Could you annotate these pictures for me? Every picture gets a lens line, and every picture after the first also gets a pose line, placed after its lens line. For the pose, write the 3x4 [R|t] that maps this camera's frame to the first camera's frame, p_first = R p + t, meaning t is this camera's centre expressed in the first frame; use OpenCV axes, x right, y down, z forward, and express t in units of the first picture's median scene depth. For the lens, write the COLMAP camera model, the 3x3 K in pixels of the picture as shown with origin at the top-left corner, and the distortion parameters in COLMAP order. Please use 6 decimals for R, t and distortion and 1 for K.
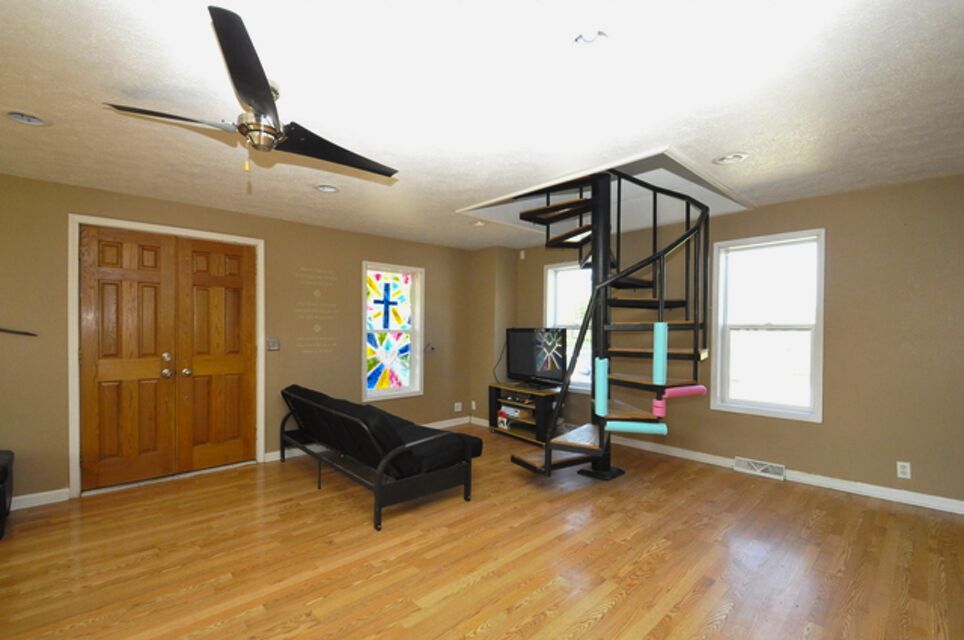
lens RADIAL K [[432.8, 0, 481.8], [0, 432.8, 327.4], [0, 0, 1]] dist [0.000600, 0.000053]
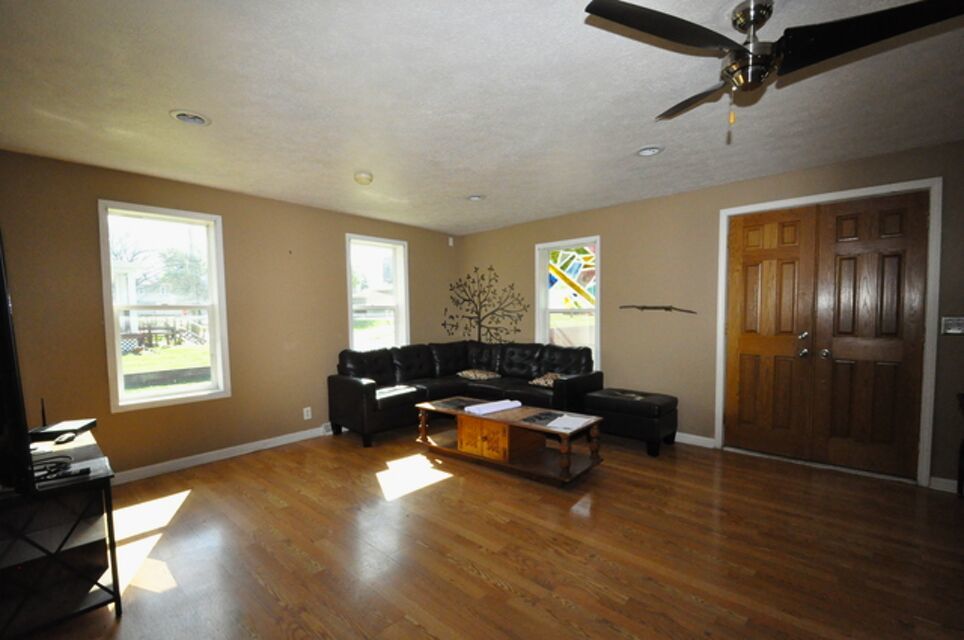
lens RADIAL K [[432.8, 0, 480.0], [0, 432.8, 335.1], [0, 0, 1]] dist [0.000600, 0.000053]
pose [[0.096718, 0.047381, -0.994183, 0.156369], [0.014848, 0.998686, 0.049040, 0.009538], [0.995201, -0.019505, 0.095887, 0.212222]]
